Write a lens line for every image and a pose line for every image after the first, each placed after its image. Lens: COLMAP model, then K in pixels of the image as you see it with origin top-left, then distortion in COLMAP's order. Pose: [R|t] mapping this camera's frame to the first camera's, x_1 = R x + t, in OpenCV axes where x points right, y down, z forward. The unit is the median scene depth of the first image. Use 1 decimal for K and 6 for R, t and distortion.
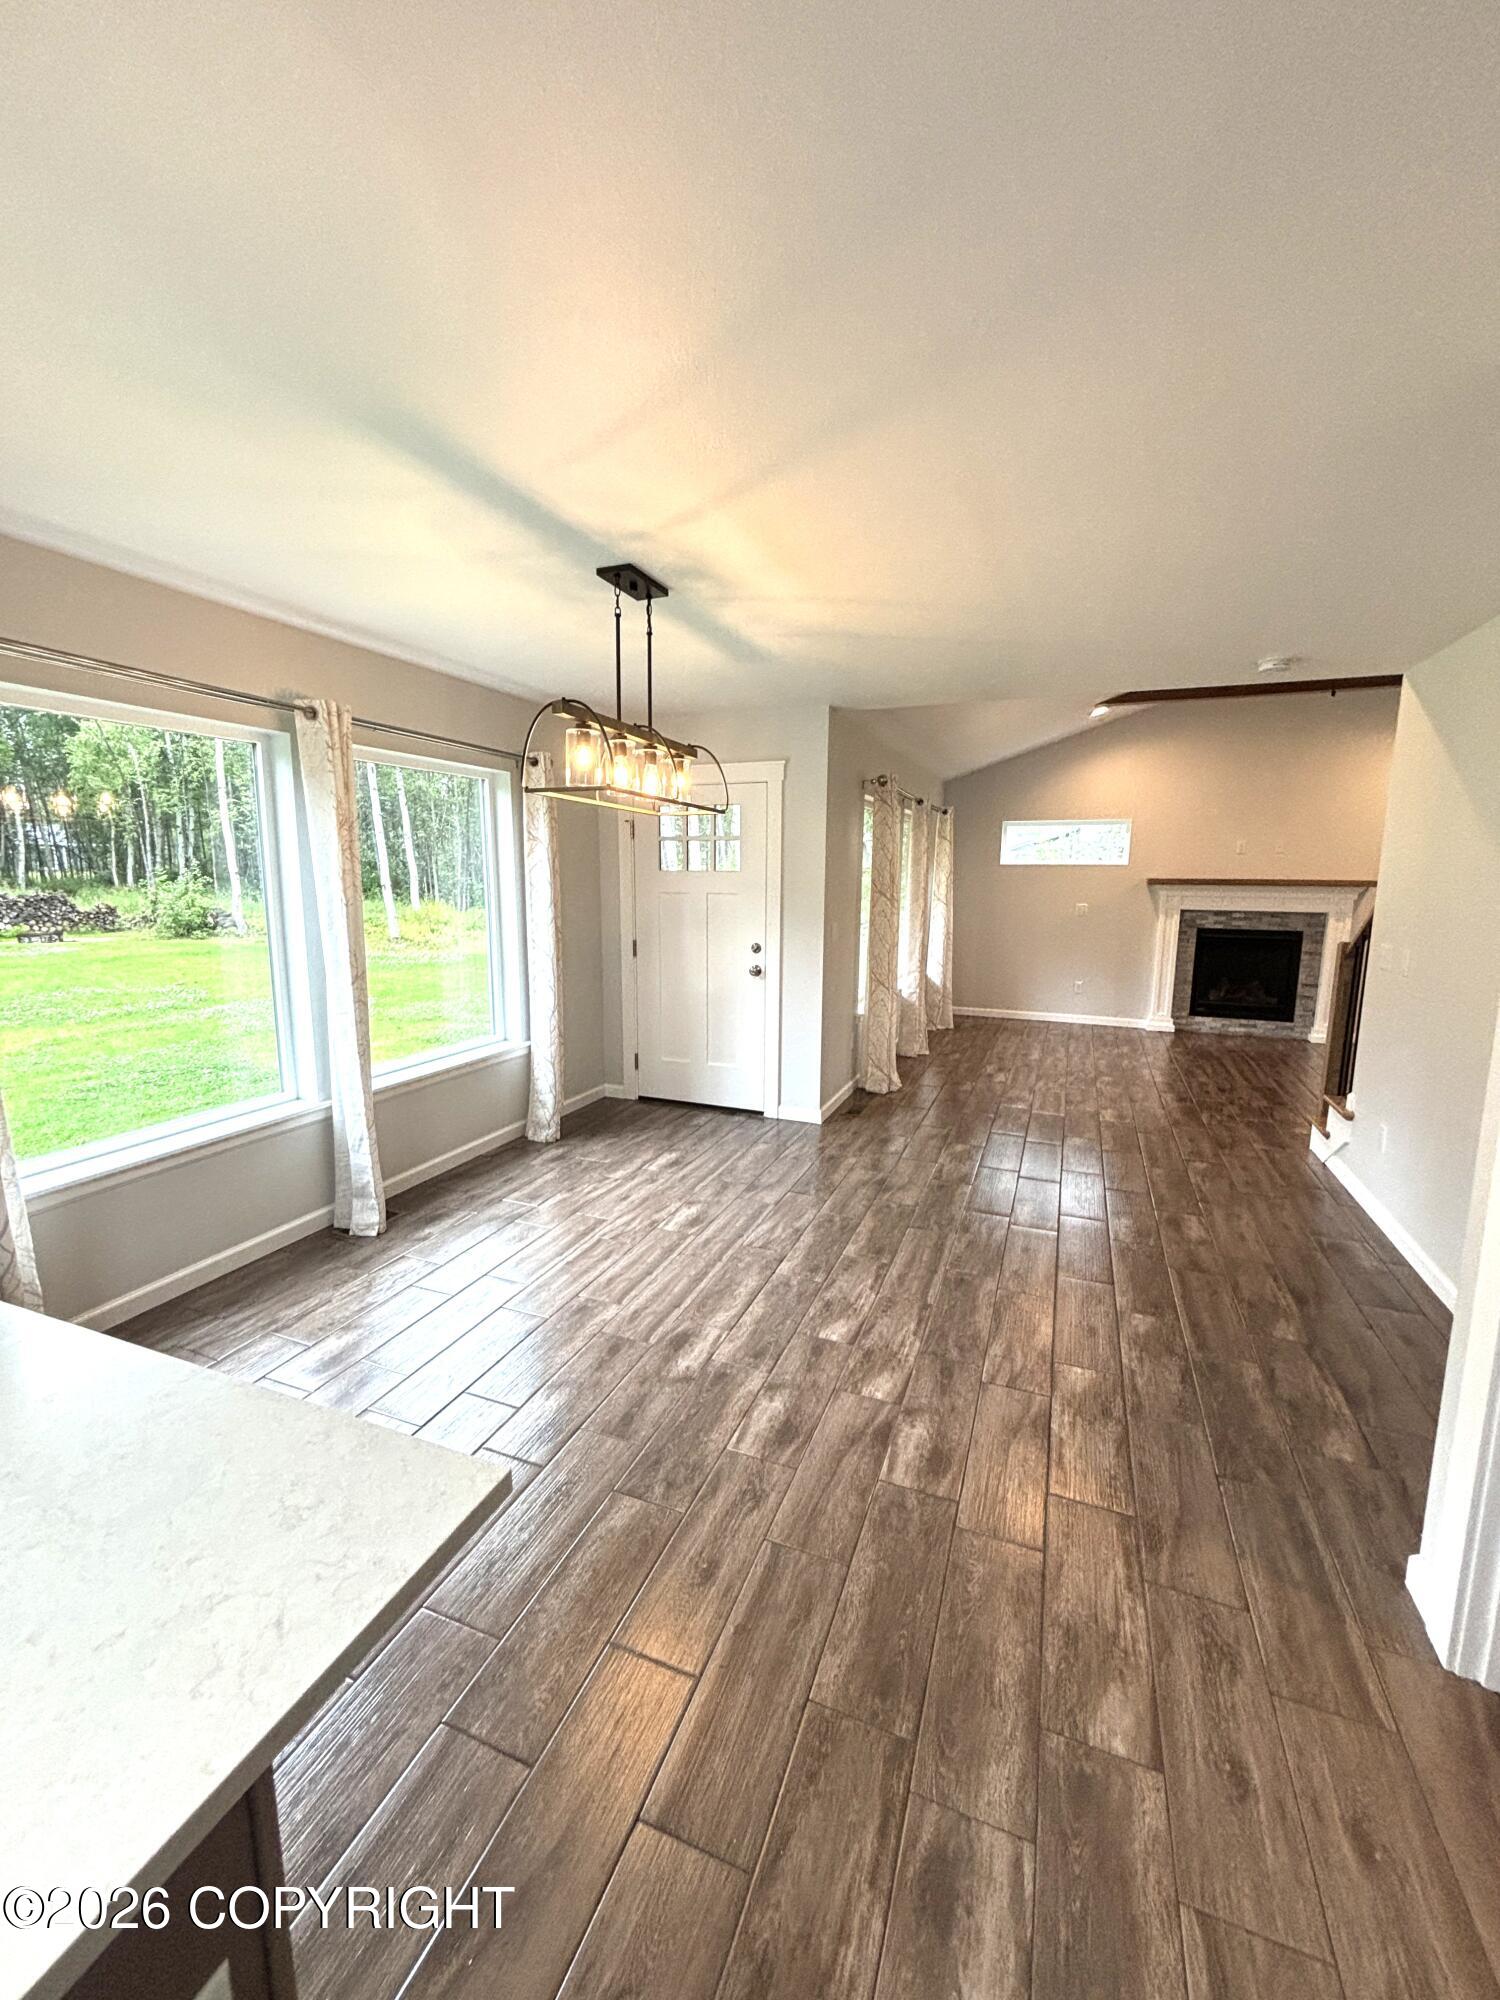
lens RADIAL K [[815.2, 0, 747.4], [0, 815.2, 983.3], [0, 0, 1]] dist [-0.000095, 0.001330]
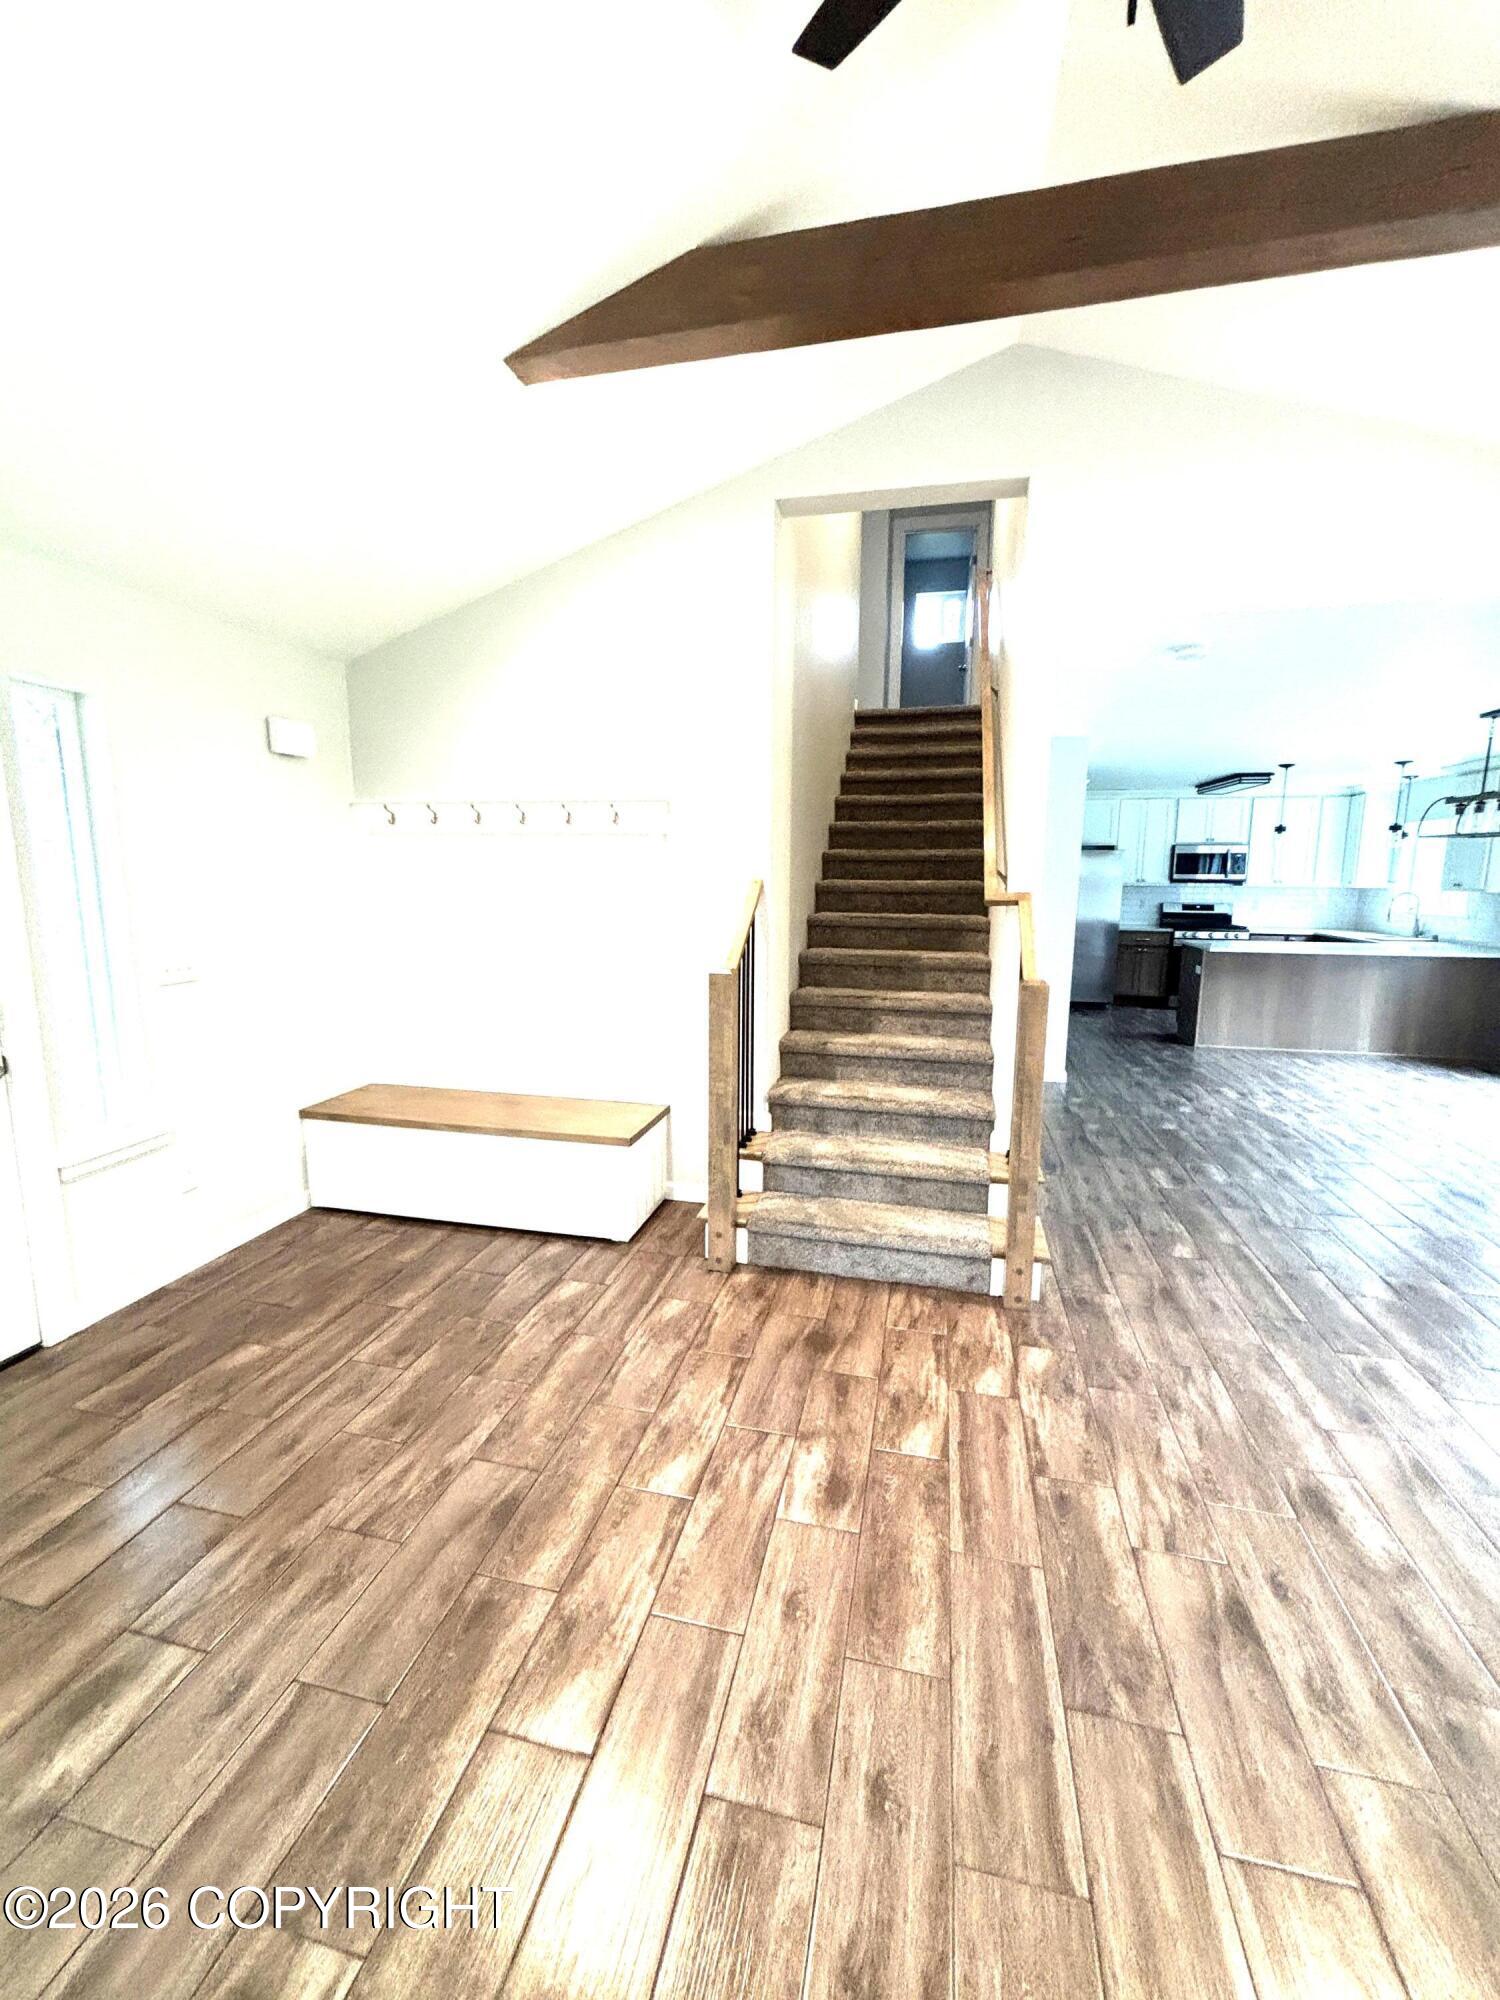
lens RADIAL K [[815.2, 0, 748.0], [0, 815.2, 993.5], [0, 0, 1]] dist [-0.000095, 0.001330]
pose [[-0.988210, 0.006209, -0.152980, 0.614622], [-0.038131, 0.957713, 0.285187, -0.120084], [0.148281, 0.287658, -0.946185, 0.913352]]
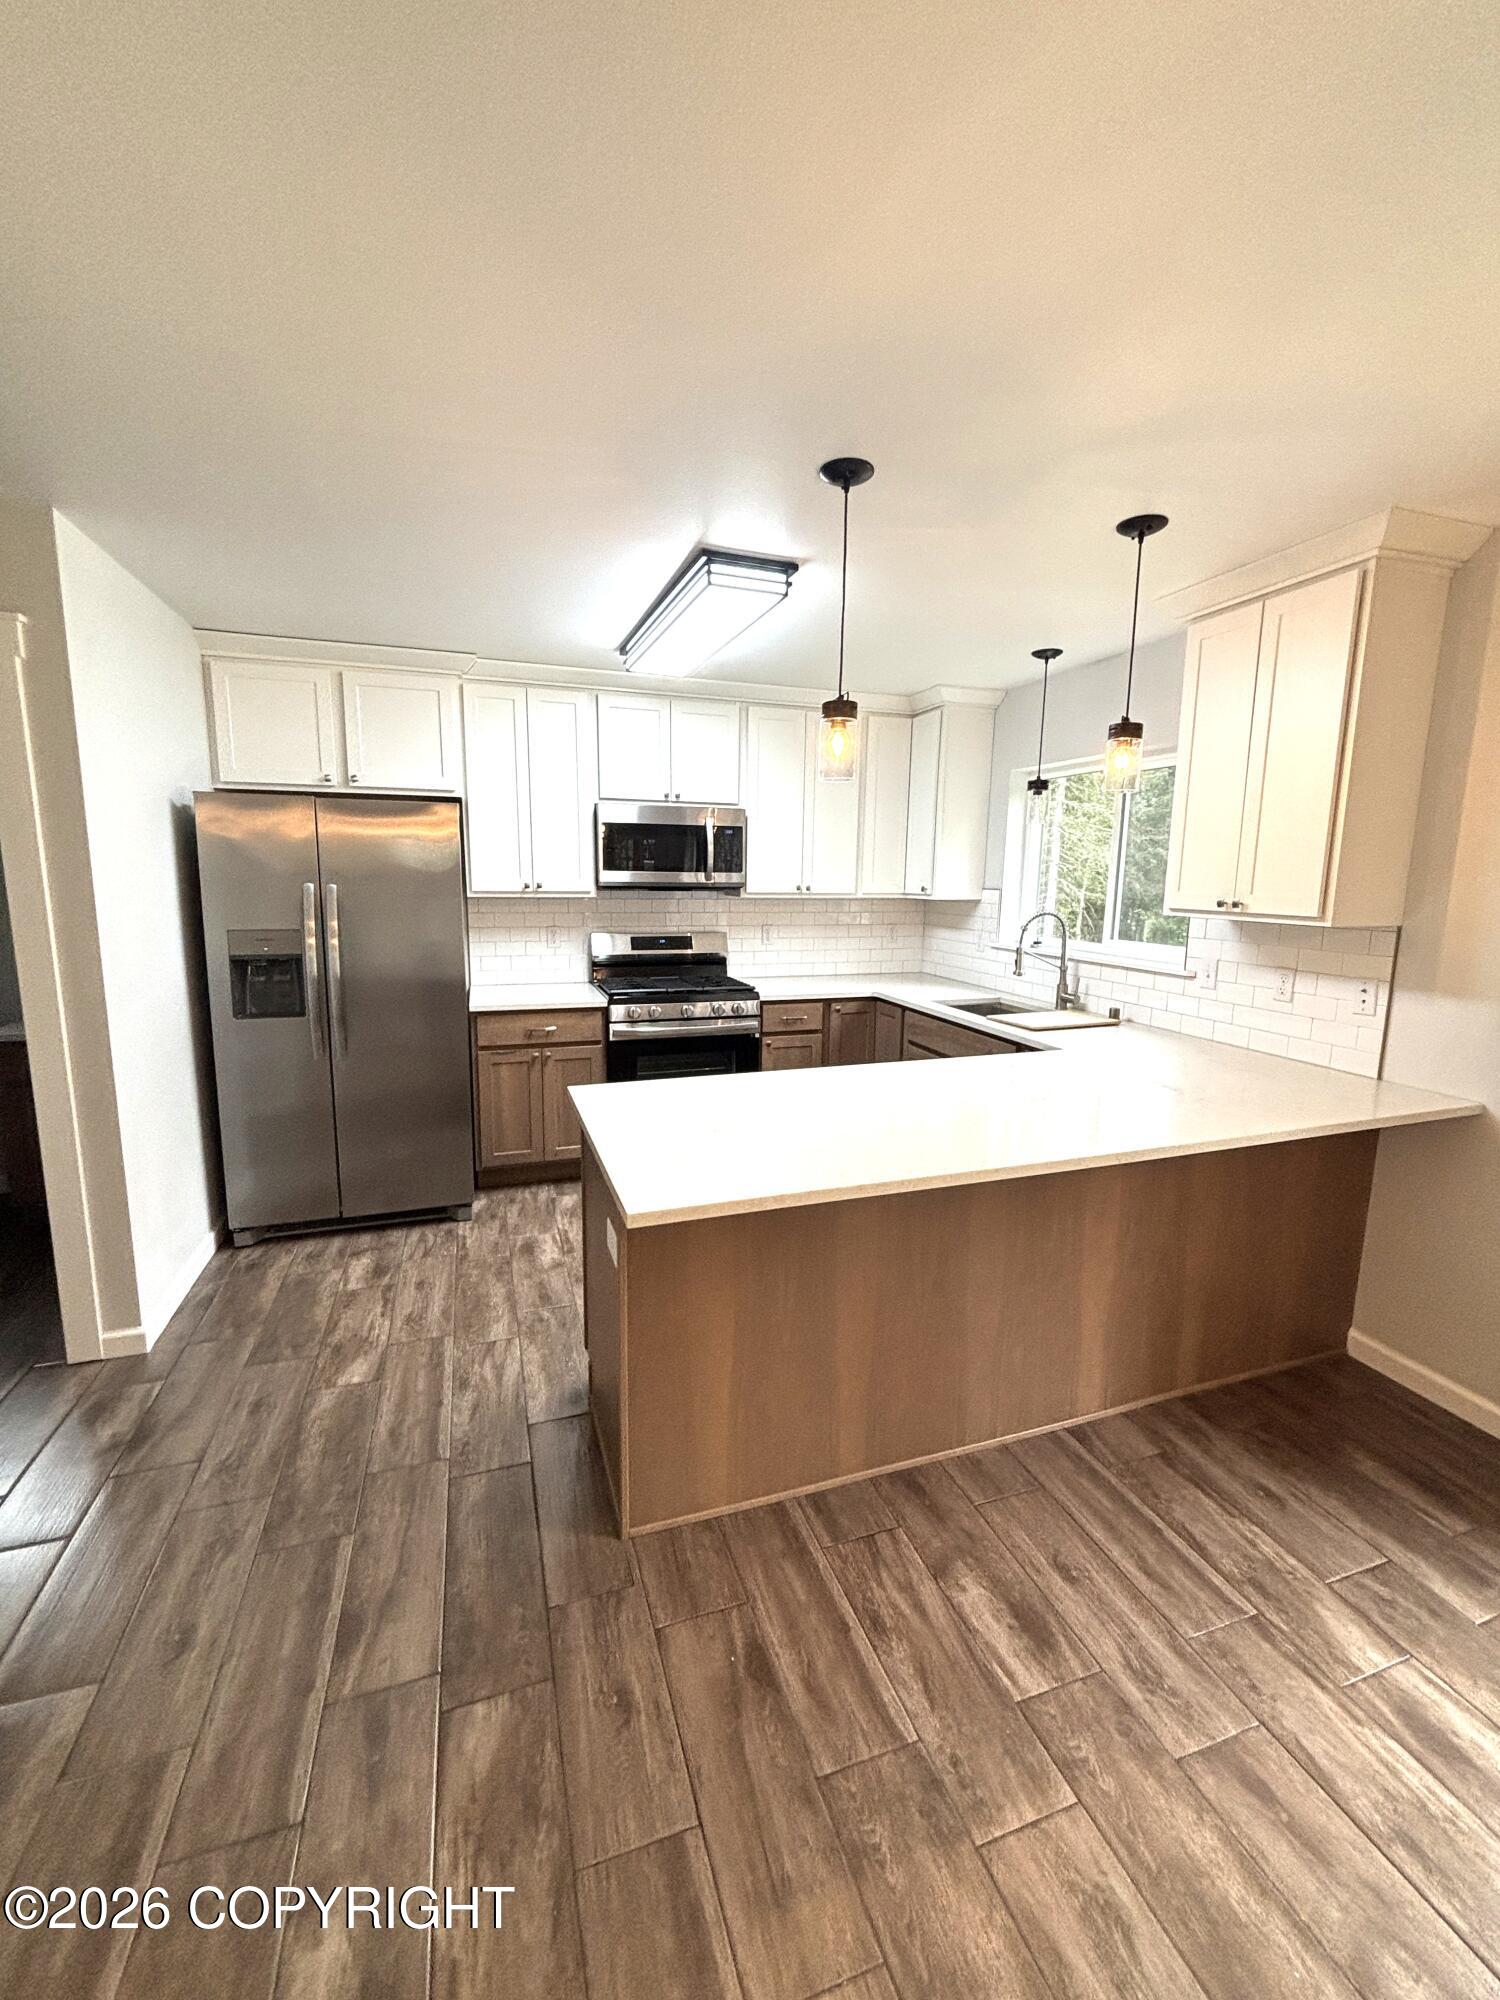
lens RADIAL K [[815.2, 0, 744.0], [0, 815.2, 992.0], [0, 0, 1]] dist [-0.000095, 0.001330]
pose [[-0.742772, 0.064078, -0.666471, 0.086237], [-0.134420, 0.960872, 0.242192, -0.031068], [0.655912, 0.269480, -0.705095, 0.253426]]
